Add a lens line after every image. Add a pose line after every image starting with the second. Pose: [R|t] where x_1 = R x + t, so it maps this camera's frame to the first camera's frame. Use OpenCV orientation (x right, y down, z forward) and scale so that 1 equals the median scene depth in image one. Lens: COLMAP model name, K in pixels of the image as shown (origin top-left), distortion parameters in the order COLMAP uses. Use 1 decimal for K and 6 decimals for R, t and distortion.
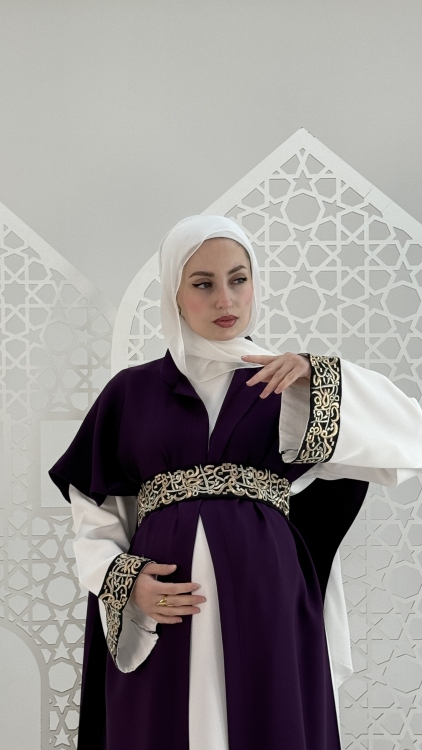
lens RADIAL K [[1482.0, 0, 198.1], [0, 1482.0, 384.1], [0, 0, 1]] dist [0.145878, 0.000000]
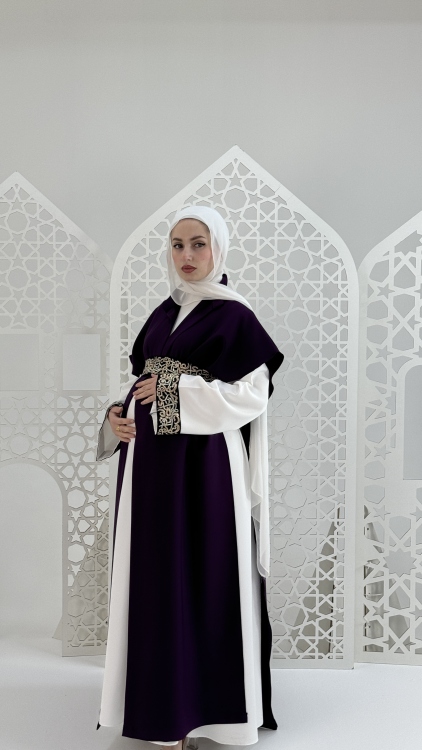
lens RADIAL K [[1076.1, 0, 210.7], [0, 1076.1, 375.9], [0, 0, 1]] dist [0.140008, 0.000000]
pose [[0.998899, 0.011485, 0.045483, -0.003915], [-0.014151, 0.998174, 0.058724, 0.000164], [-0.044726, -0.059303, 0.997238, -0.125221]]
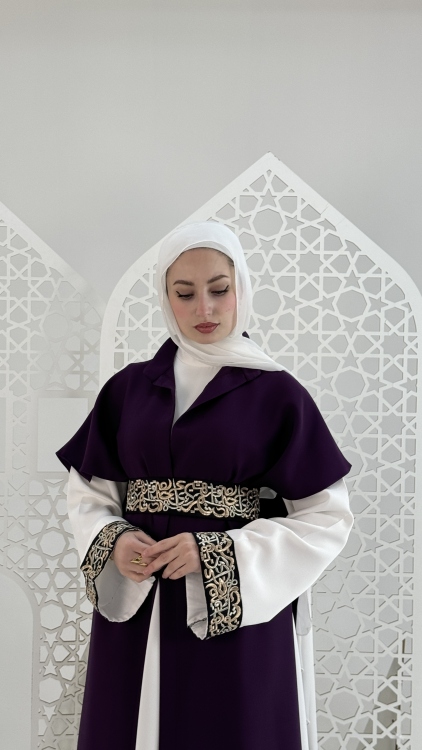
lens RADIAL K [[1076.1, 0, 195.1], [0, 1076.1, 376.3], [0, 0, 1]] dist [0.140008, 0.000000]
pose [[0.999538, 0.025802, 0.016075, 0.002957], [-0.026122, 0.999459, 0.020003, -0.012623], [-0.015550, -0.020414, 0.999671, 0.152814]]
